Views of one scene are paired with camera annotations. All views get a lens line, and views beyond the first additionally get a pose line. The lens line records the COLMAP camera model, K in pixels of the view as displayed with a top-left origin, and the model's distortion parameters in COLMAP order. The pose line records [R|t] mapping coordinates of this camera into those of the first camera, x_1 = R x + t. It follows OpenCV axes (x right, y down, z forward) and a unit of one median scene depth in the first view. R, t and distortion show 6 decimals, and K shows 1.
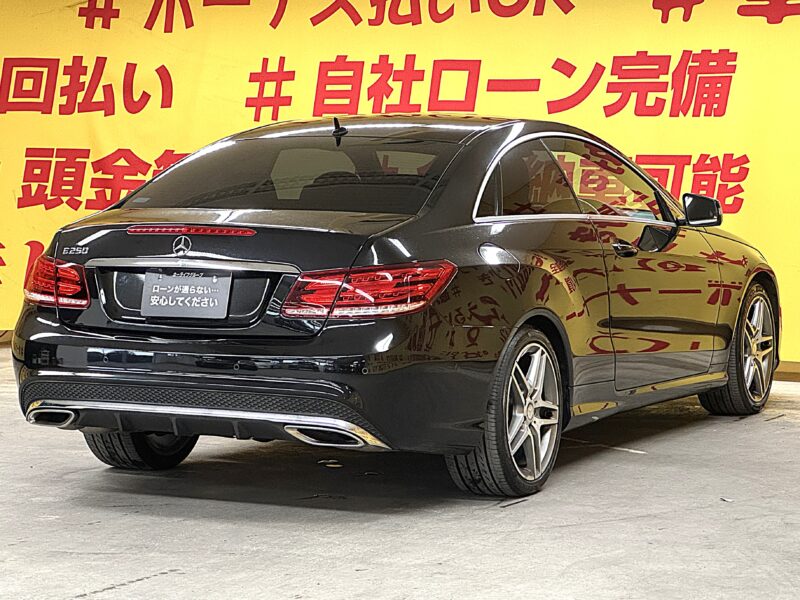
lens RADIAL K [[2397.5, 0, 402.9], [0, 2397.5, 300.3], [0, 0, 1]] dist [0.229749, 0.000000]
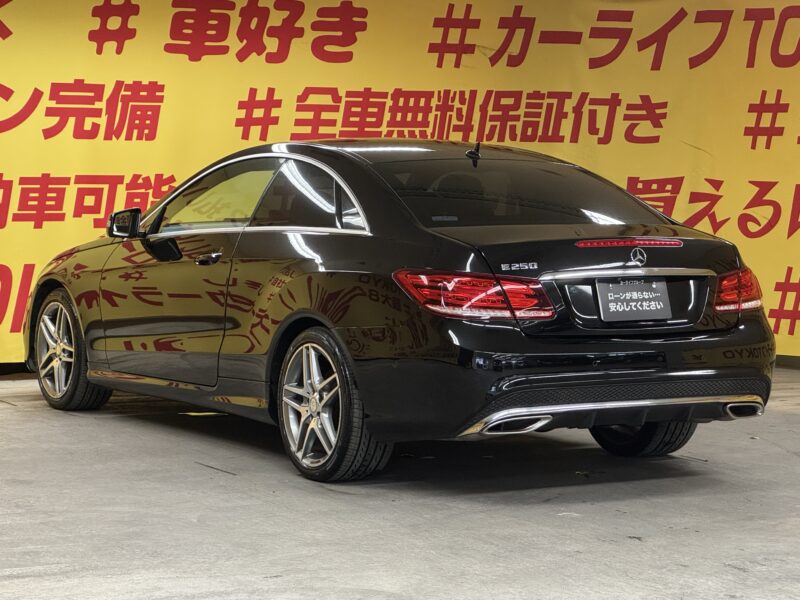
lens RADIAL K [[2170.6, 0, 400.1], [0, 2170.6, 305.9], [0, 0, 1]] dist [0.167301, 0.000000]
pose [[0.546668, -0.056908, 0.835413, -0.655296], [0.055893, 0.997943, 0.031406, -0.024685], [-0.835482, 0.029525, 0.548724, 0.346456]]
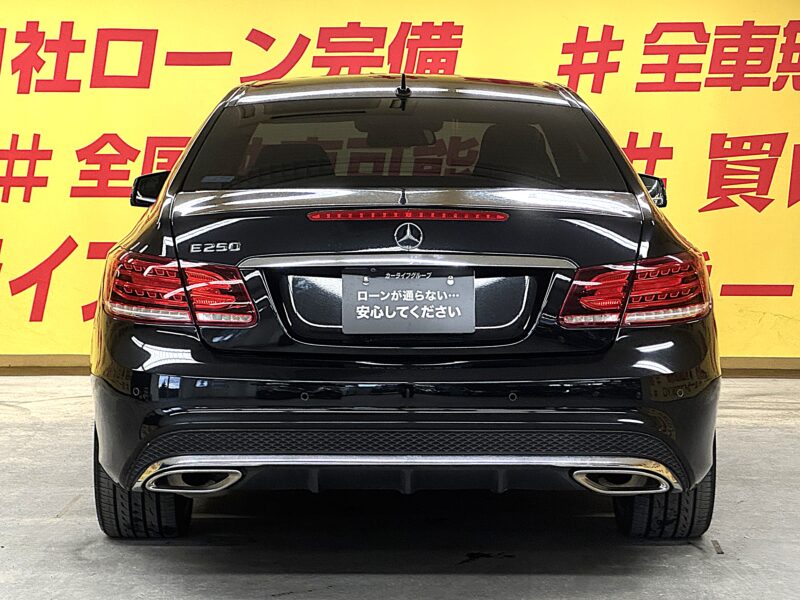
lens RADIAL K [[2170.6, 0, 397.4], [0, 2170.6, 303.0], [0, 0, 1]] dist [0.167301, 0.000000]
pose [[0.902431, -0.035158, 0.429398, -0.244541], [0.033730, 0.999371, 0.010938, -0.006164], [-0.429513, 0.004613, 0.903049, 0.254972]]
